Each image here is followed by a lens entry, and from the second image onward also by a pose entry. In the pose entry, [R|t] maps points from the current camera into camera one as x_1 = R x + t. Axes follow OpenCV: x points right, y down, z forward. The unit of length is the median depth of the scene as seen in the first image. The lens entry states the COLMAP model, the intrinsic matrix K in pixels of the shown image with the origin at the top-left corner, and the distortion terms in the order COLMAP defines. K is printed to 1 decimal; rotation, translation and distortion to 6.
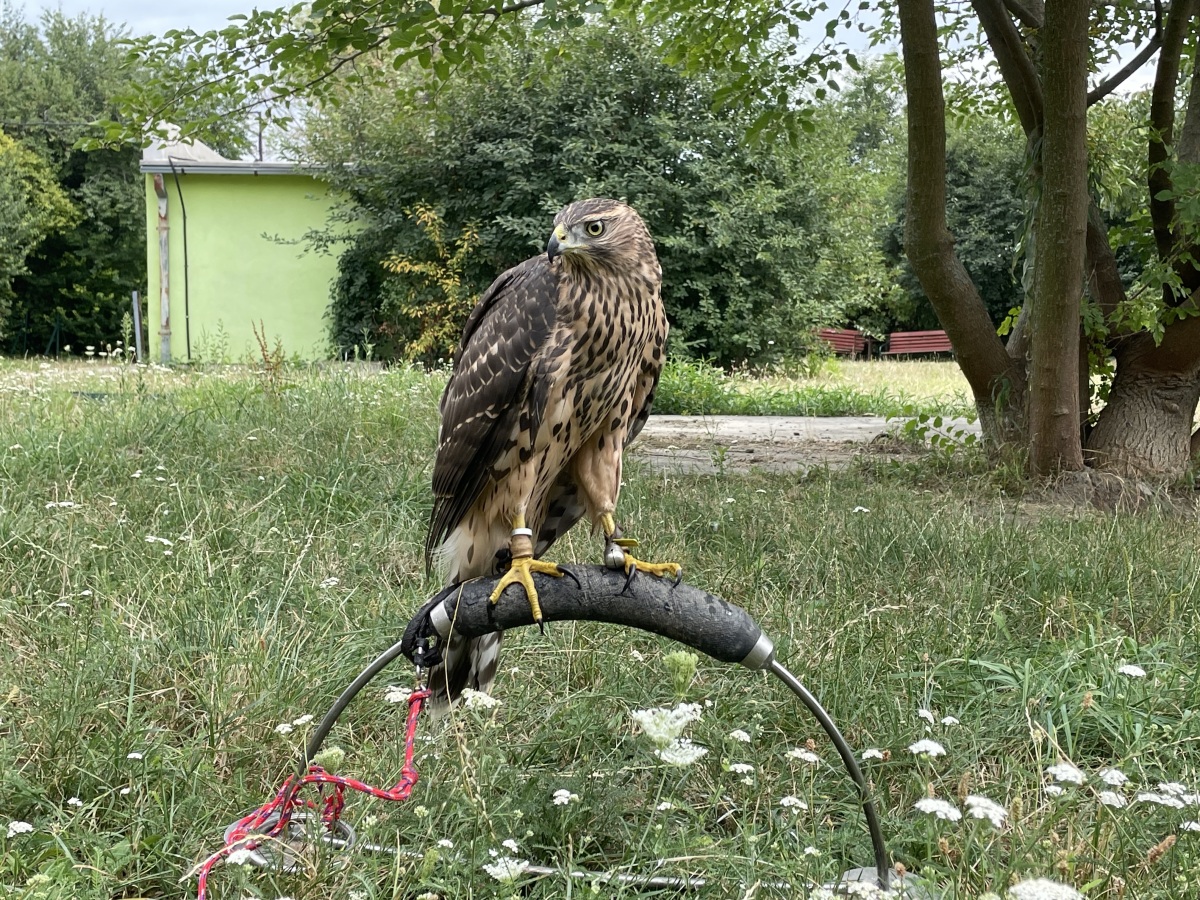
lens RADIAL K [[1552.9, 0, 577.8], [0, 1552.9, 459.7], [0, 0, 1]] dist [0.064323, 0.000000]
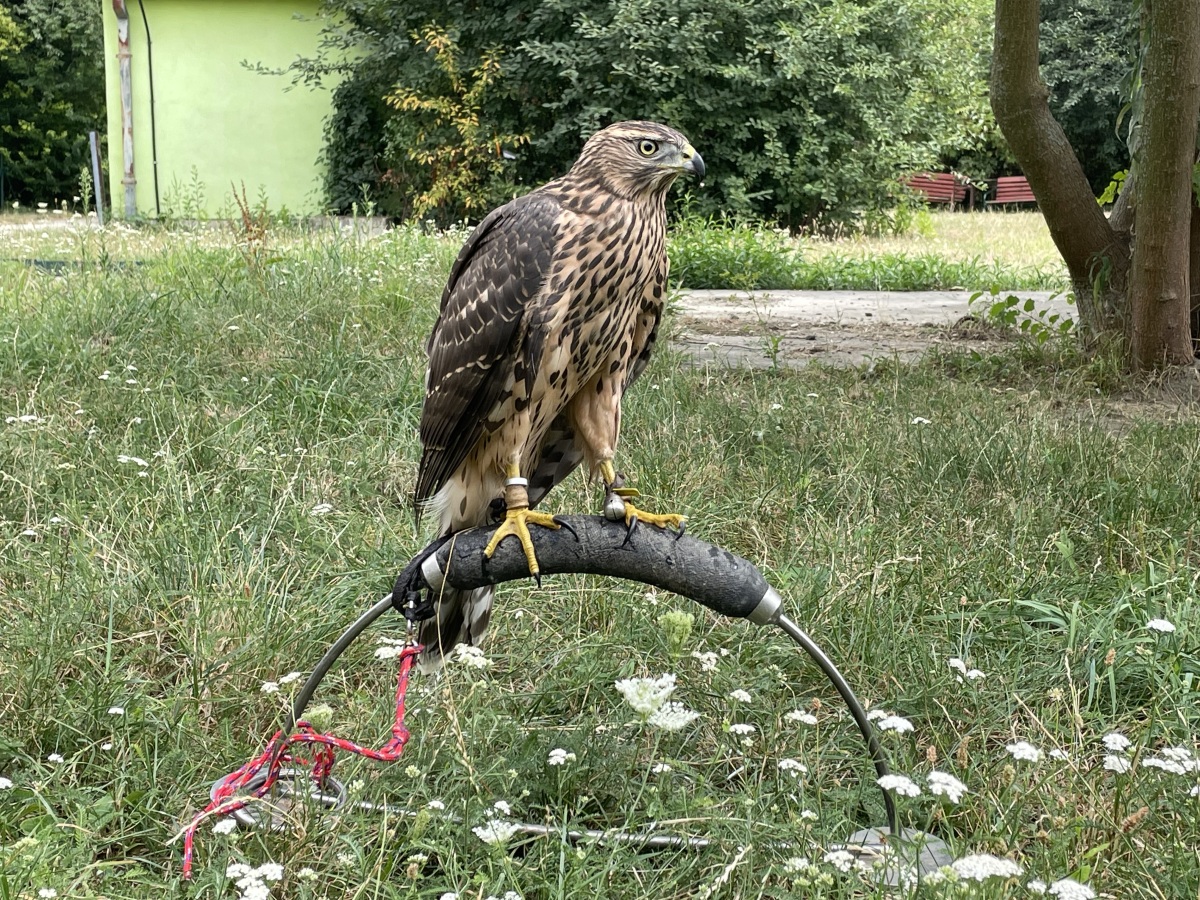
lens RADIAL K [[1885.7, 0, 596.6], [0, 1885.7, 454.4], [0, 0, 1]] dist [0.073844, 0.000000]
pose [[0.999842, 0.001430, -0.017703, 0.034647], [-0.000123, 0.997287, 0.073613, -0.057433], [0.017760, -0.073599, 0.997130, -0.156345]]
